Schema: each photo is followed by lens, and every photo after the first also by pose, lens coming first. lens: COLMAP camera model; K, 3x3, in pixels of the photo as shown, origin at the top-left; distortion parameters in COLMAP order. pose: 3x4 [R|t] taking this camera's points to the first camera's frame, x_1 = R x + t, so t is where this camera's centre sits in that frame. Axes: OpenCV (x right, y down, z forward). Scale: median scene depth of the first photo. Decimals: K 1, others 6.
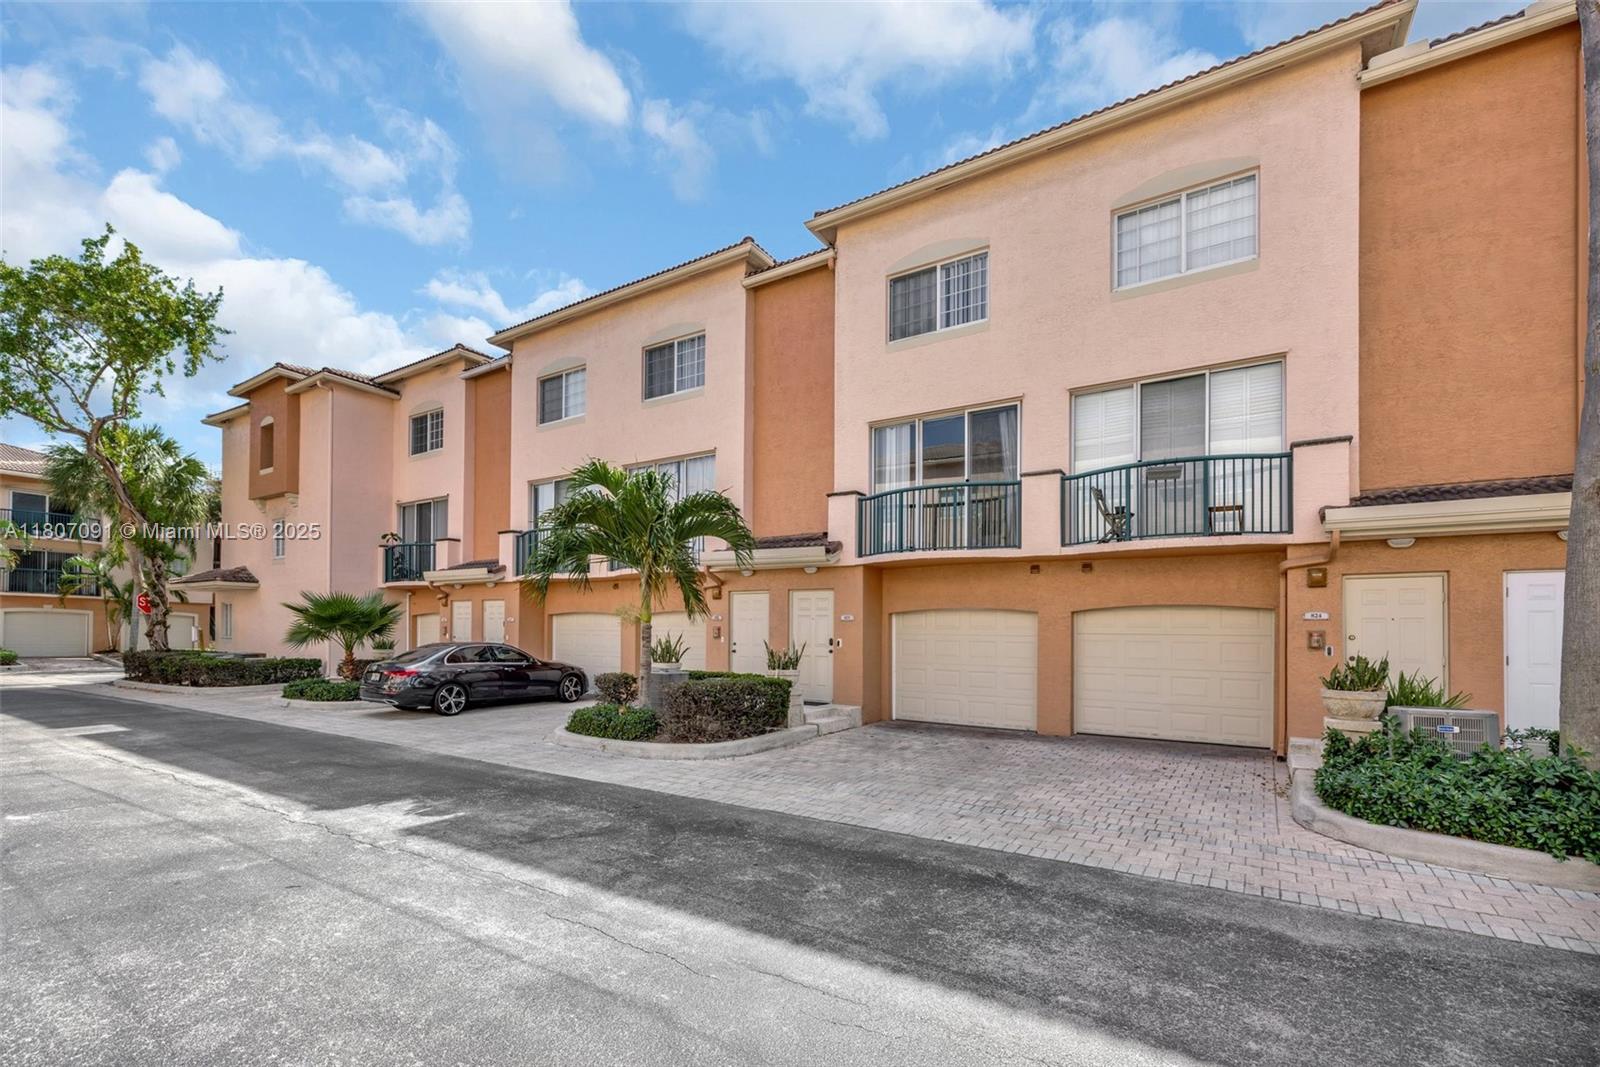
lens RADIAL K [[717.6, 0, 796.7], [0, 717.6, 625.5], [0, 0, 1]] dist [0.001842, 0.000134]
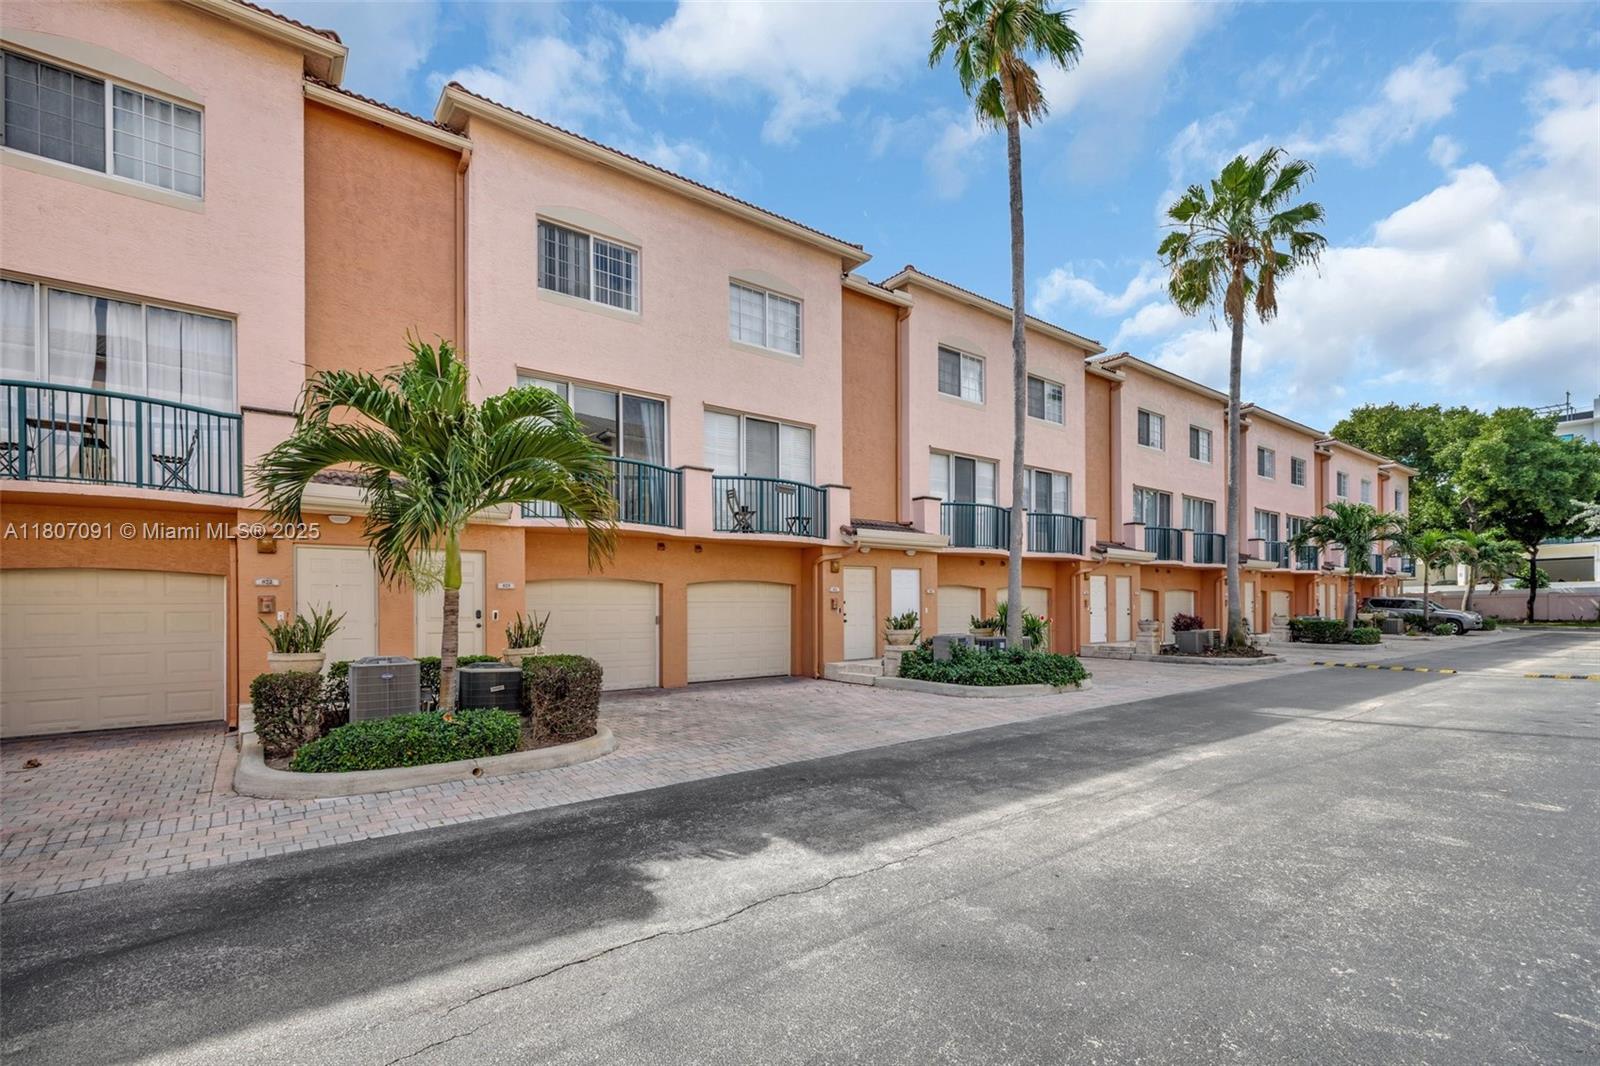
lens RADIAL K [[706.7, 0, 805.0], [0, 706.7, 608.8], [0, 0, 1]] dist [-0.001188, -0.000076]
pose [[0.326268, -0.015940, 0.945143, -0.698619], [0.000136, 0.999859, 0.016816, 0.002930], [-0.945277, -0.005358, 0.326224, 0.424497]]
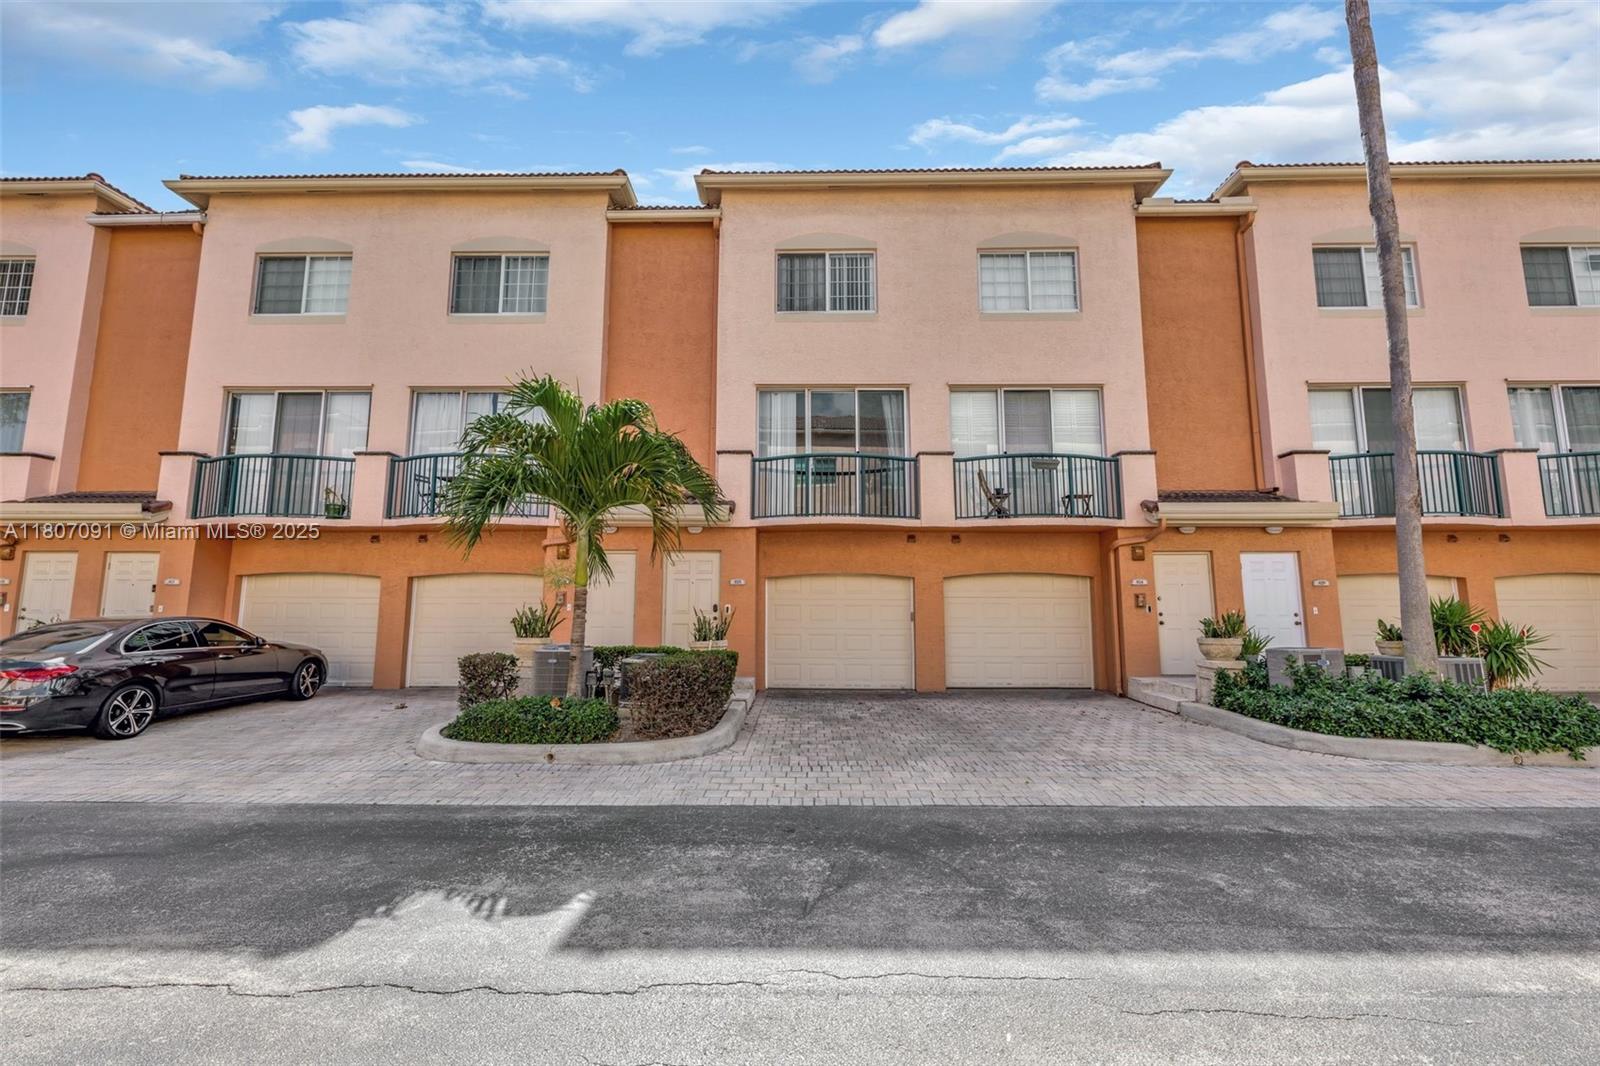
lens RADIAL K [[677.0, 0, 801.7], [0, 677.0, 512.7], [0, 0, 1]] dist [-0.000666, 0.000483]
pose [[0.844133, 0.060079, 0.532758, -0.380320], [0.001422, 0.993447, -0.114283, 0.000707], [-0.536132, 0.097228, 0.838516, 0.224159]]
